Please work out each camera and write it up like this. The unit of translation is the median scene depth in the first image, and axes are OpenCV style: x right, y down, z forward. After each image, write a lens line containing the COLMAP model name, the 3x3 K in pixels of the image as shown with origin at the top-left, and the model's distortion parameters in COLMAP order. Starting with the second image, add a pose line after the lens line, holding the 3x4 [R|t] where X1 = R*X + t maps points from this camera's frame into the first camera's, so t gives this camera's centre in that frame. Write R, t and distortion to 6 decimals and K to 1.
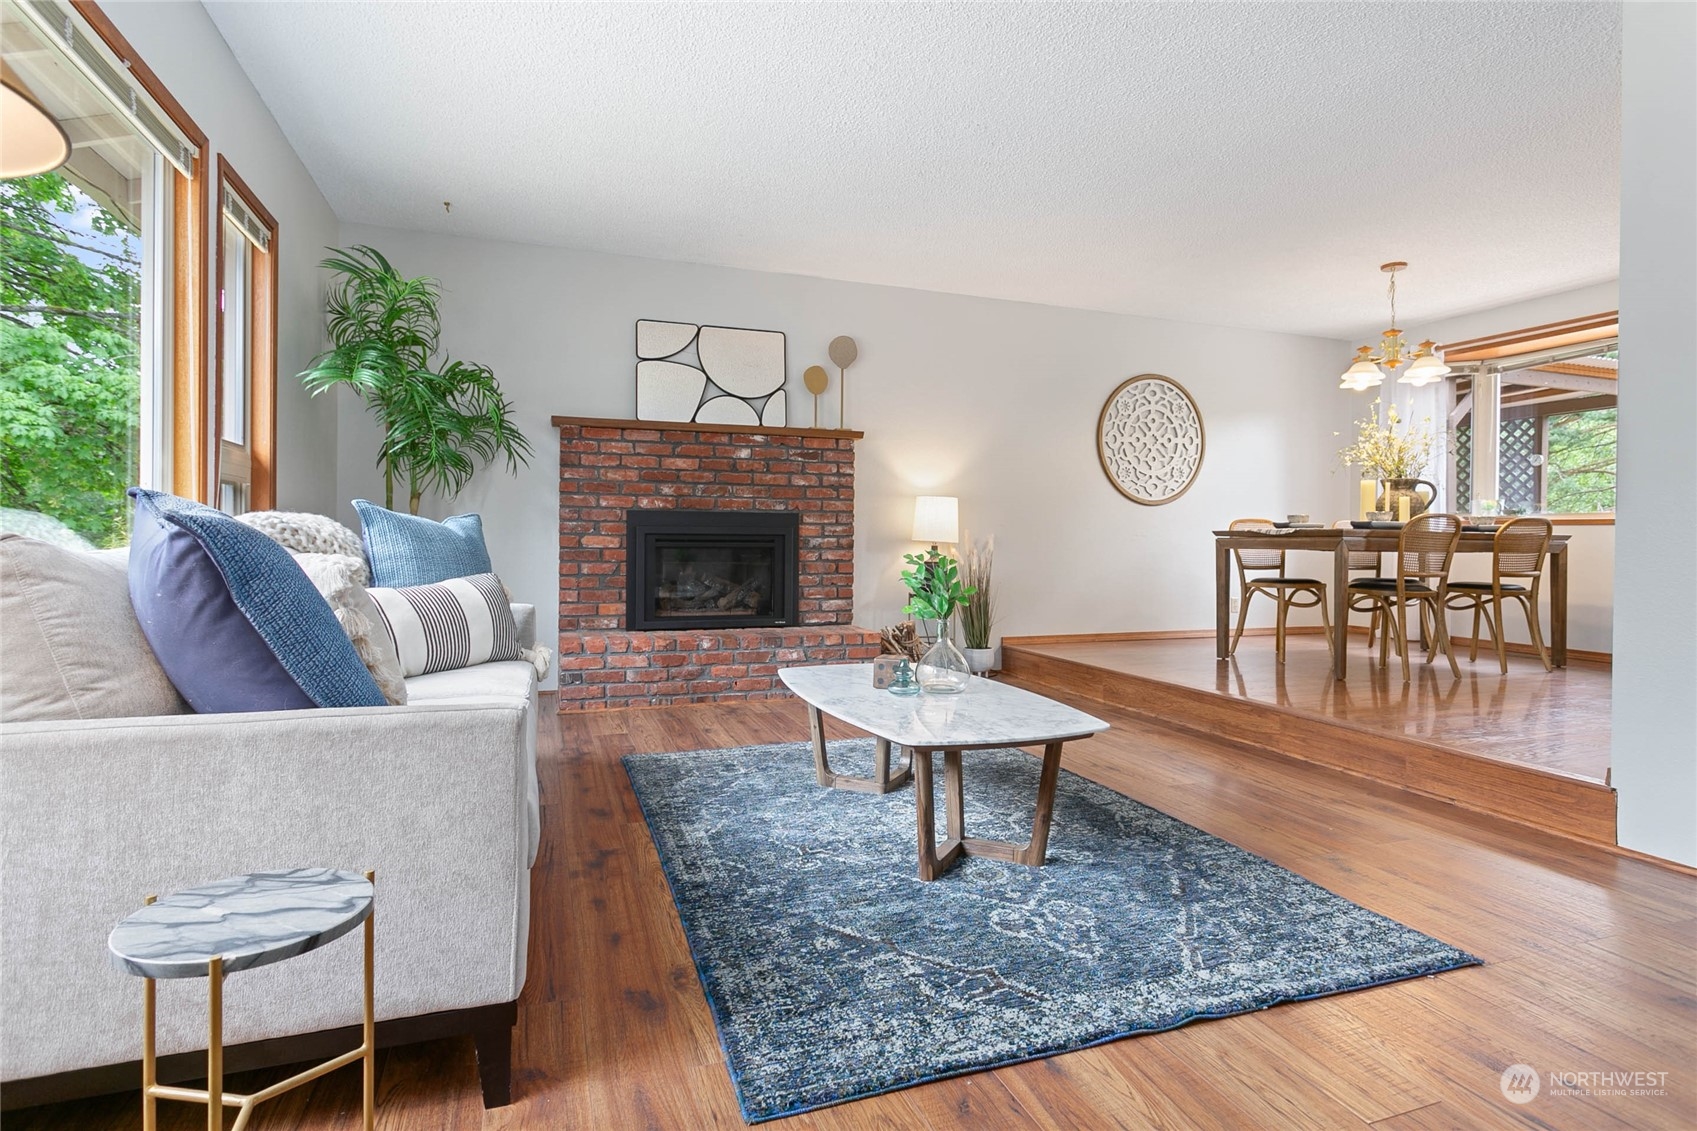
lens RADIAL K [[861.0, 0, 852.1], [0, 861.0, 547.6], [0, 0, 1]] dist [-0.010383, 0.005049]
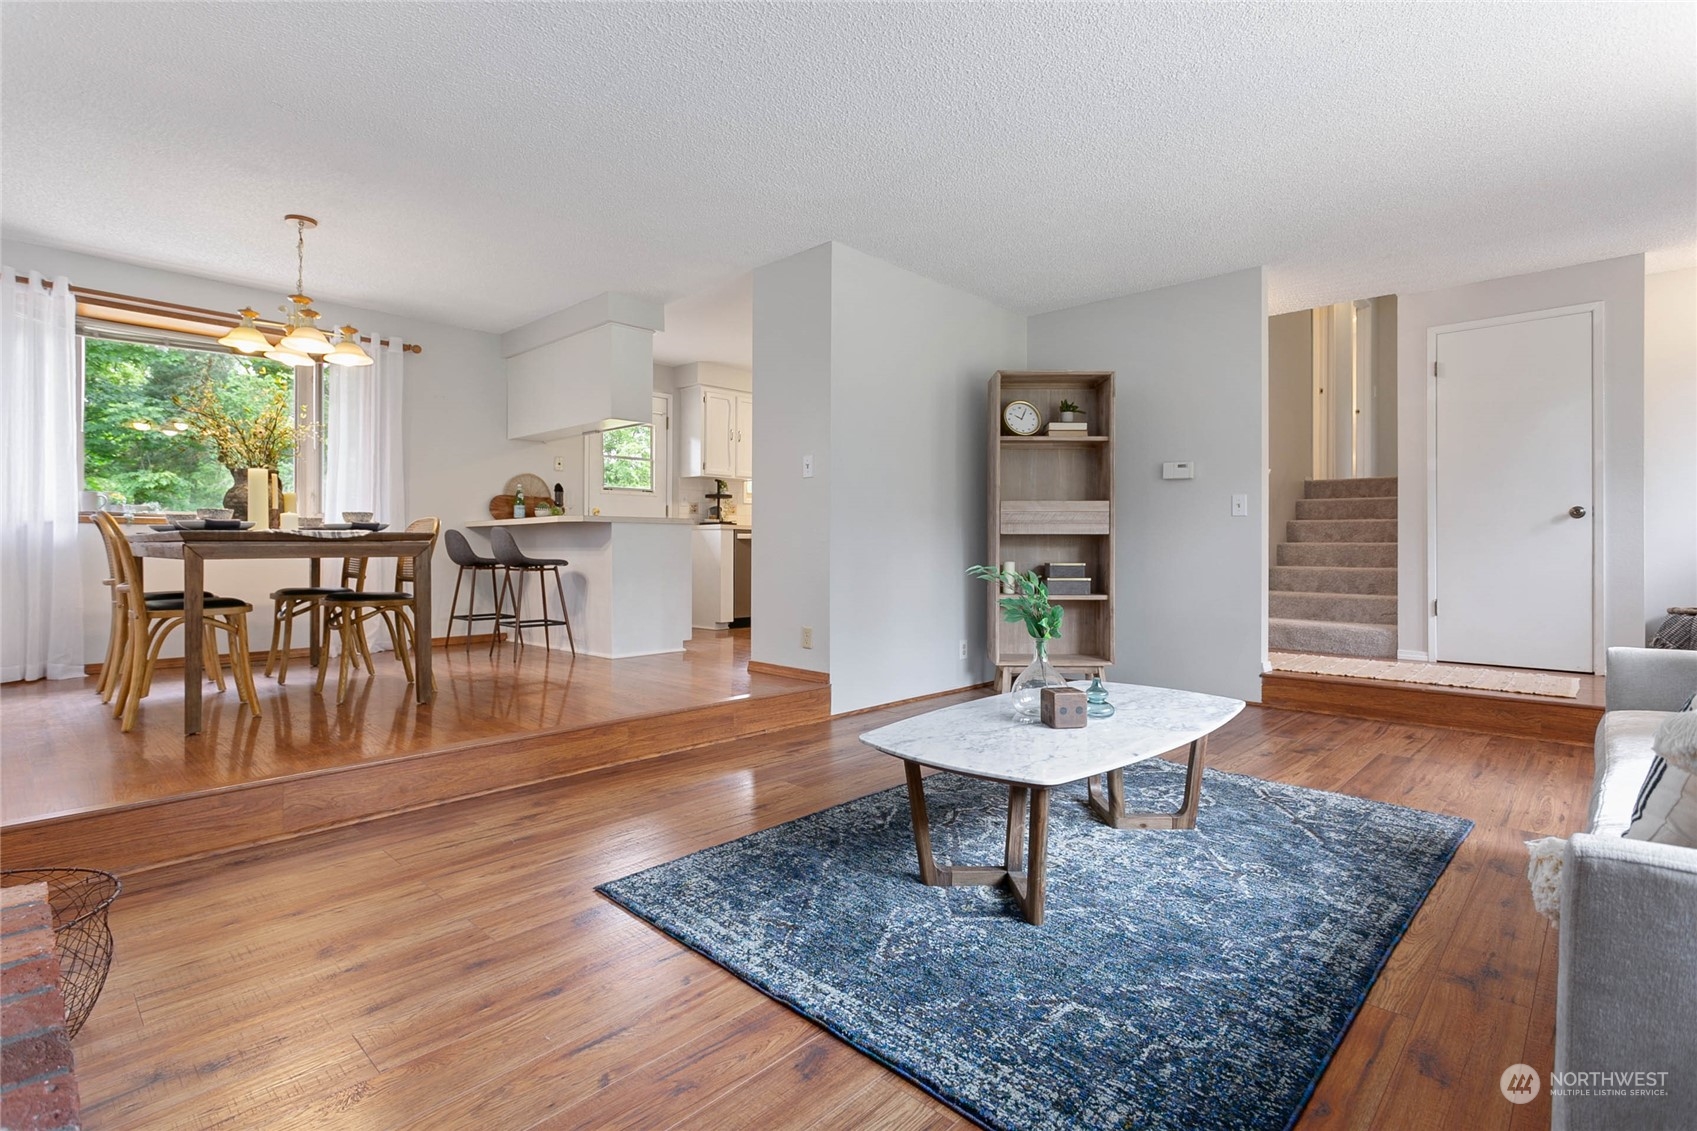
lens RADIAL K [[813.2, 0, 849.4], [0, 813.2, 543.3], [0, 0, 1]] dist [-0.001921, 0.002645]
pose [[-0.445414, -0.009669, 0.895273, -0.570909], [0.002450, 0.999925, 0.012018, -0.029227], [-0.895322, 0.007546, -0.445356, 1.514128]]
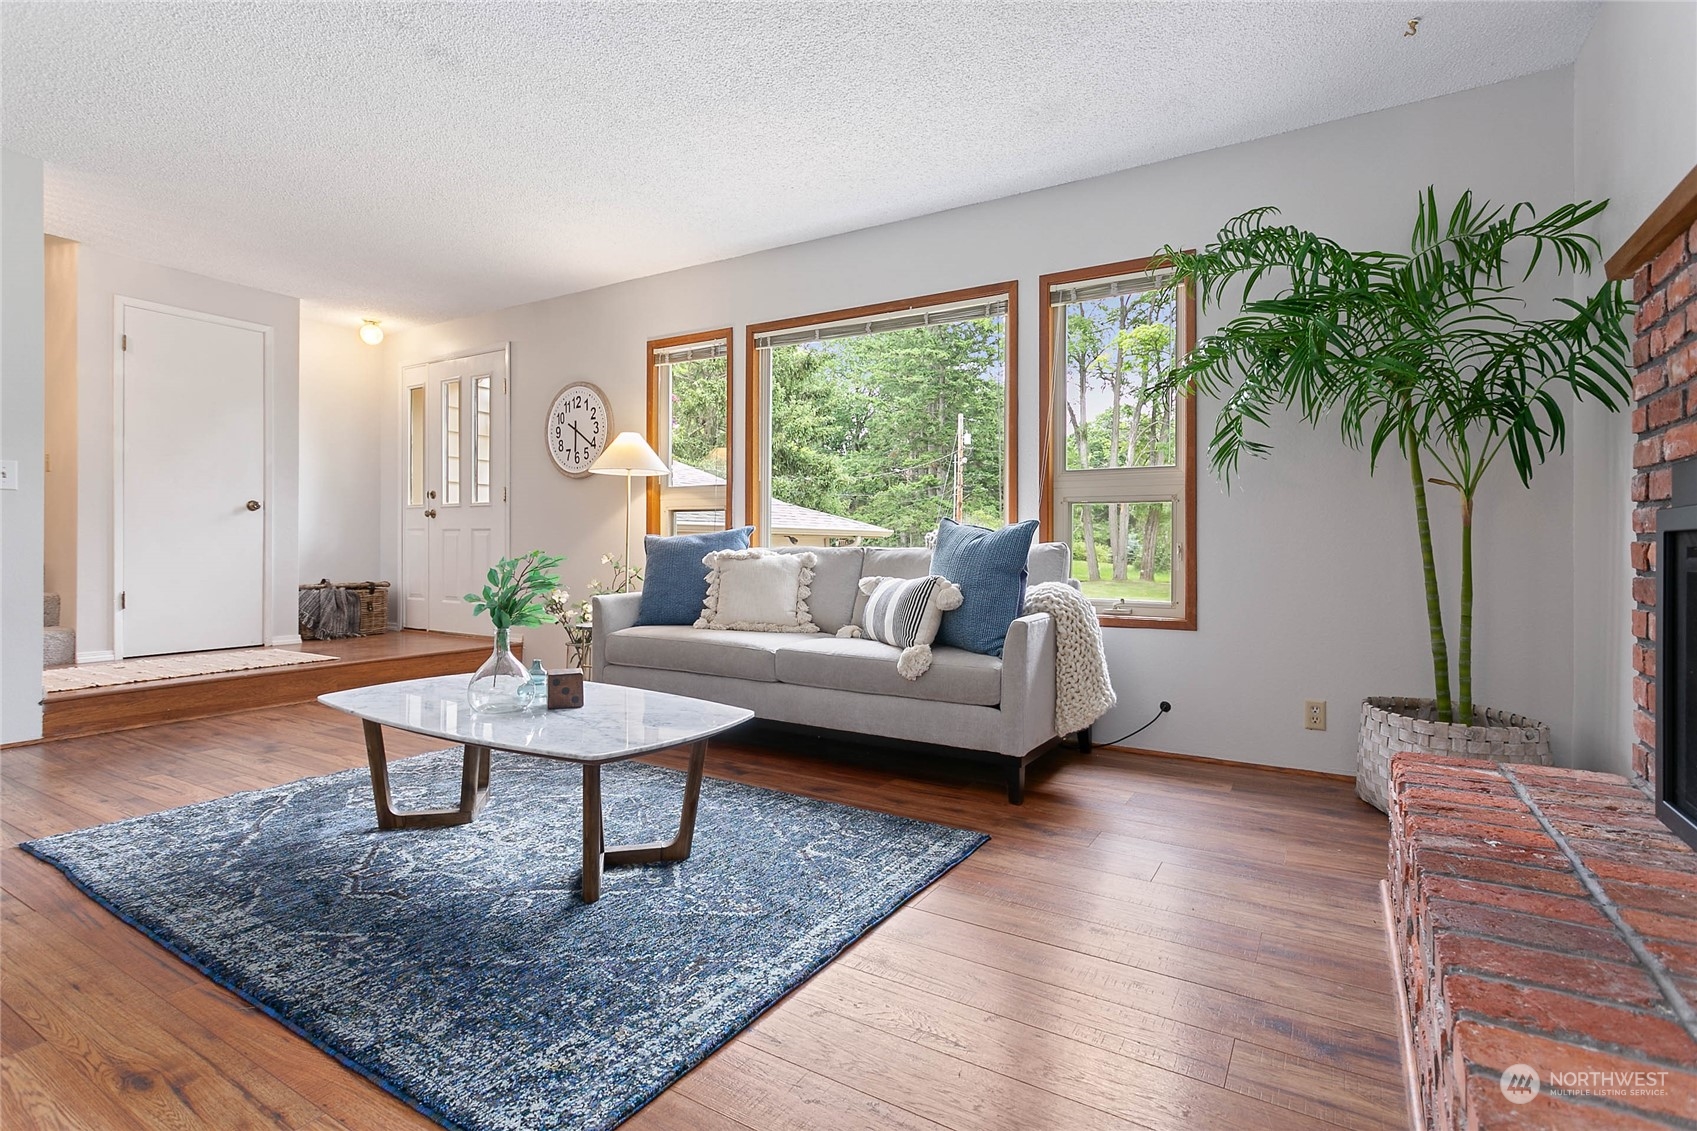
lens RADIAL K [[813.2, 0, 844.0], [0, 813.2, 552.5], [0, 0, 1]] dist [-0.001921, 0.002645]
pose [[-0.781608, -0.009195, -0.623702, 0.334678], [-0.020464, 0.999731, 0.010907, -0.009709], [0.623434, 0.021288, -0.781586, 1.778736]]
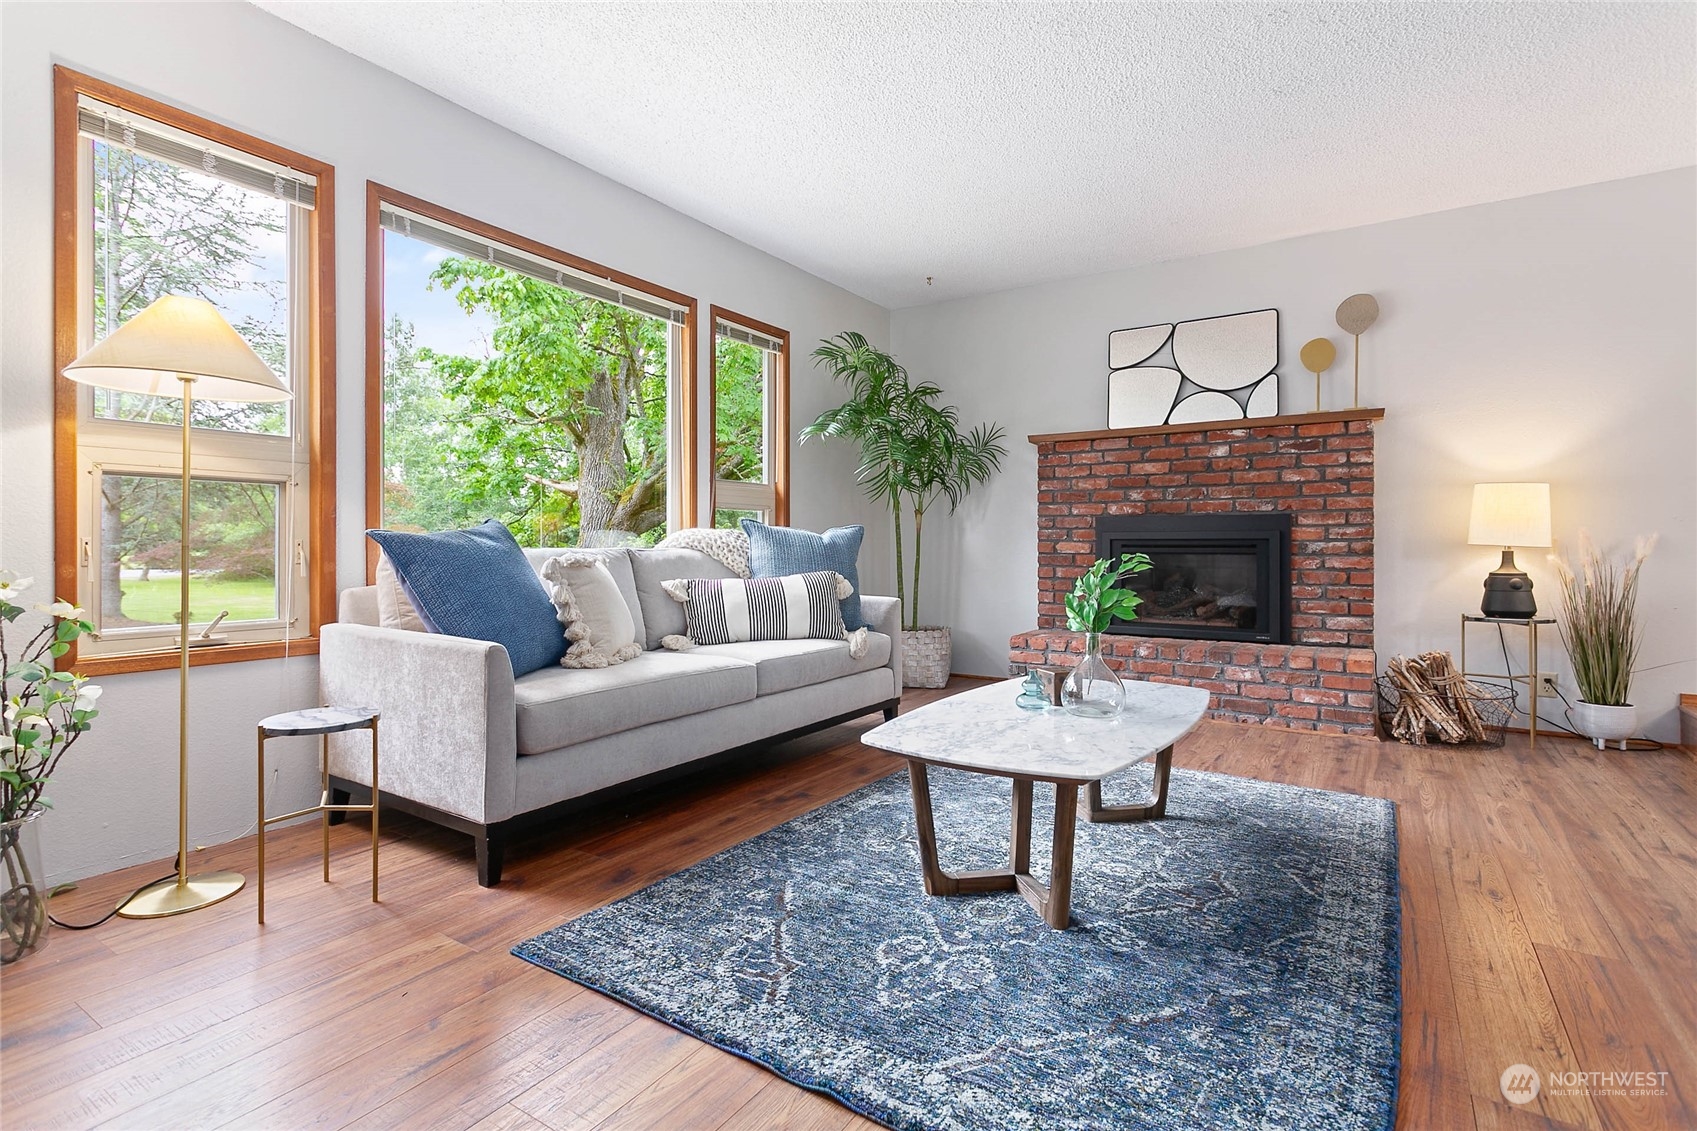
lens RADIAL K [[813.2, 0, 848.9], [0, 813.2, 545.0], [0, 0, 1]] dist [-0.001921, 0.002645]
pose [[0.598731, -0.007645, -0.800914, 0.593462], [-0.003285, 0.999923, -0.012001, 0.005015], [0.800944, 0.009816, 0.598659, 0.289718]]
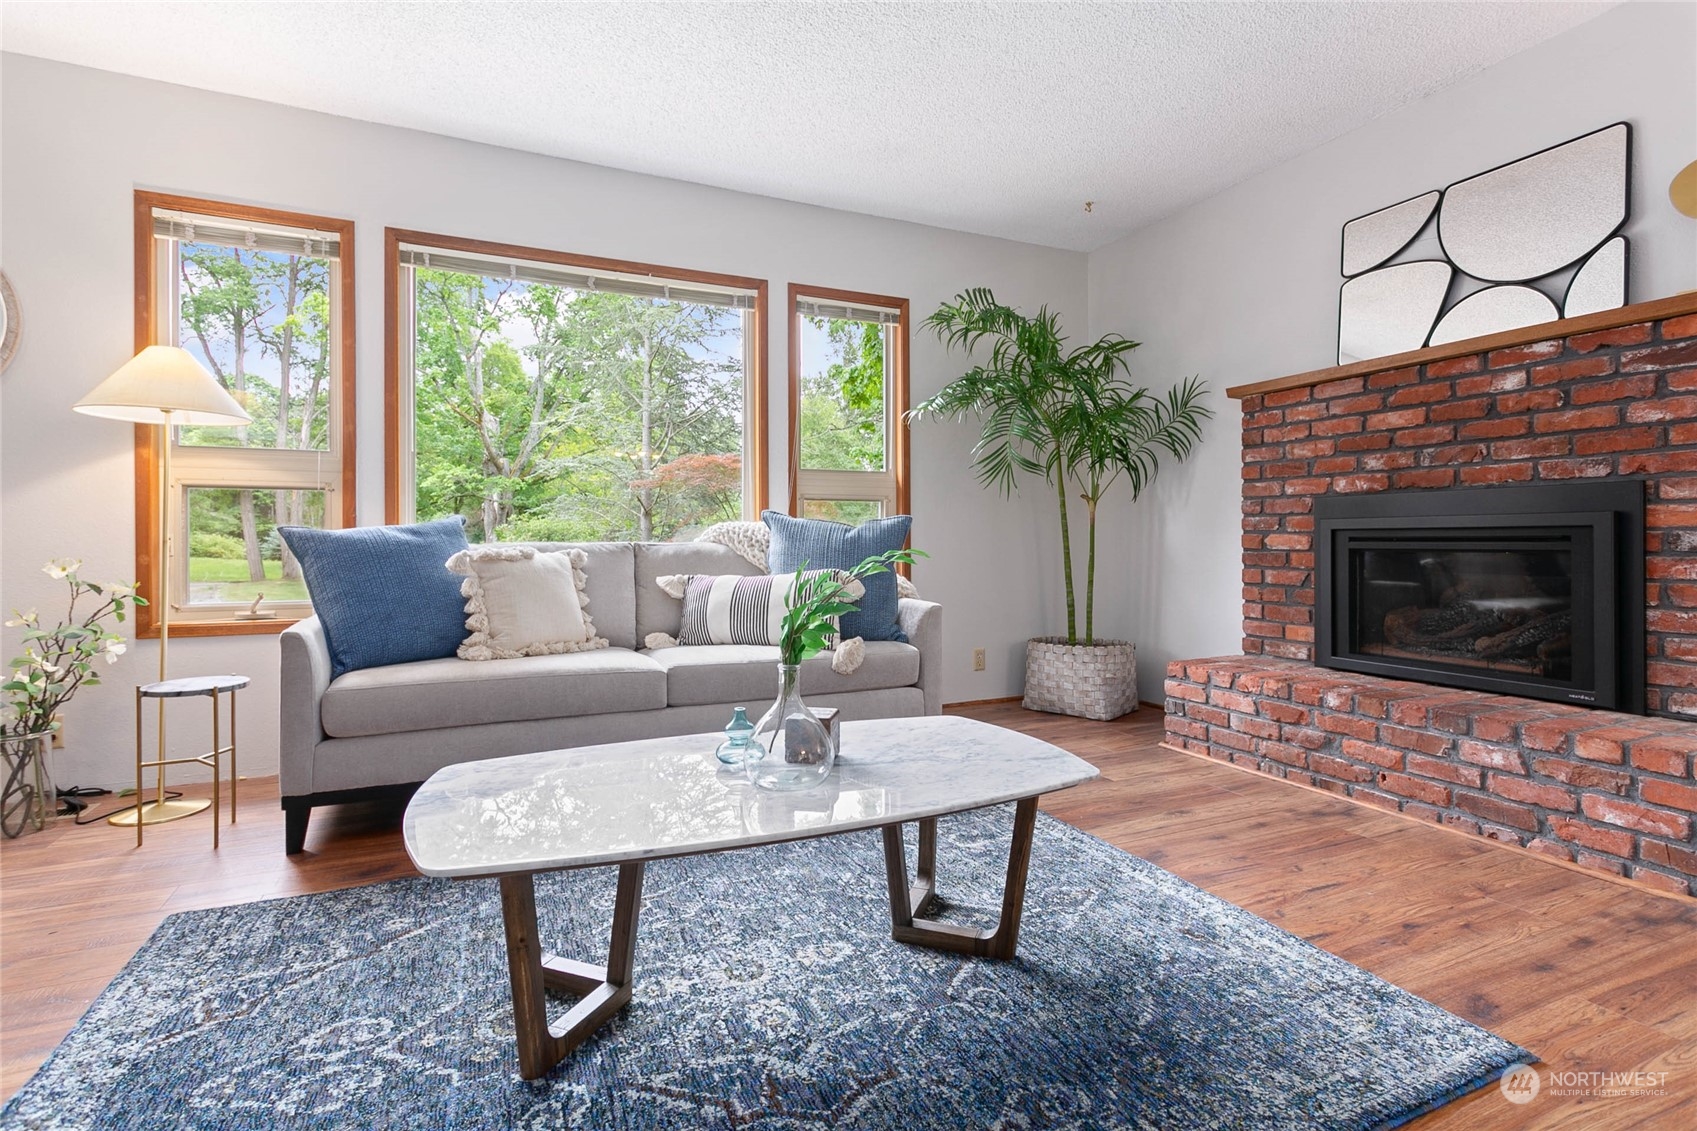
lens RADIAL K [[813.2, 0, 850.1], [0, 813.2, 540.6], [0, 0, 1]] dist [-0.001921, 0.002645]
pose [[0.080969, -0.008668, -0.996679, 0.649657], [-0.006742, 0.999935, -0.009244, 0.002049], [0.996694, 0.007469, 0.080905, 0.951490]]
